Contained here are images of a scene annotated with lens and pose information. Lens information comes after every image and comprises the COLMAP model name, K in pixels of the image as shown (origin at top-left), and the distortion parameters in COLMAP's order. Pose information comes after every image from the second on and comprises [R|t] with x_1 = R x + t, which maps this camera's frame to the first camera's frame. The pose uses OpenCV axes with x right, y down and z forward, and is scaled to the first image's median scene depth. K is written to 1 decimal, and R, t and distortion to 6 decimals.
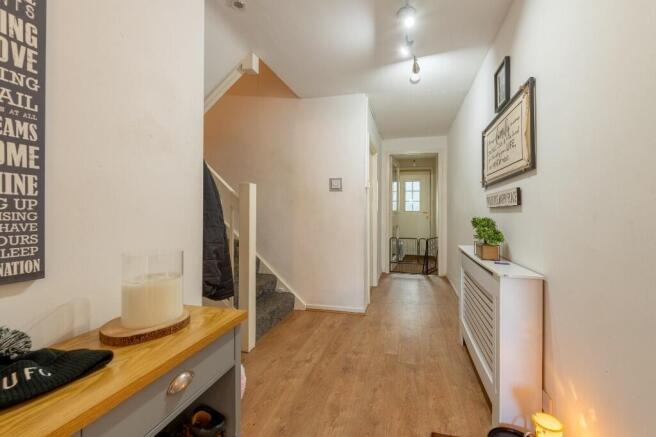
lens RADIAL K [[260.5, 0, 330.6], [0, 260.5, 214.0], [0, 0, 1]] dist [0.009473, -0.005533]
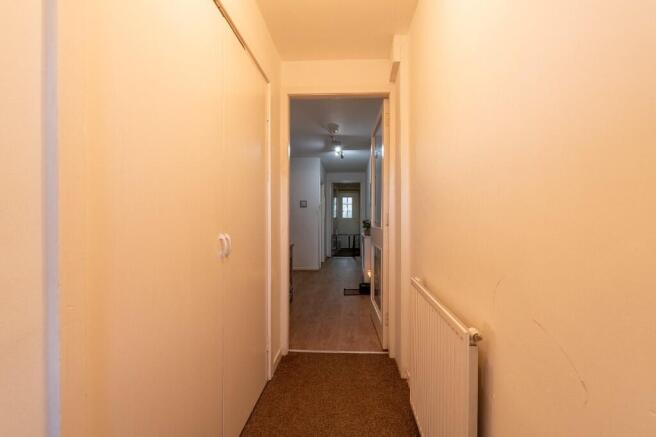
lens RADIAL K [[260.5, 0, 329.0], [0, 260.5, 220.1], [0, 0, 1]] dist [0.009473, -0.005533]
pose [[0.977394, 0.000069, 0.211428, -0.119051], [0.000295, 0.999999, -0.001693, 0.003637], [-0.211427, 0.001717, 0.977392, -0.523453]]
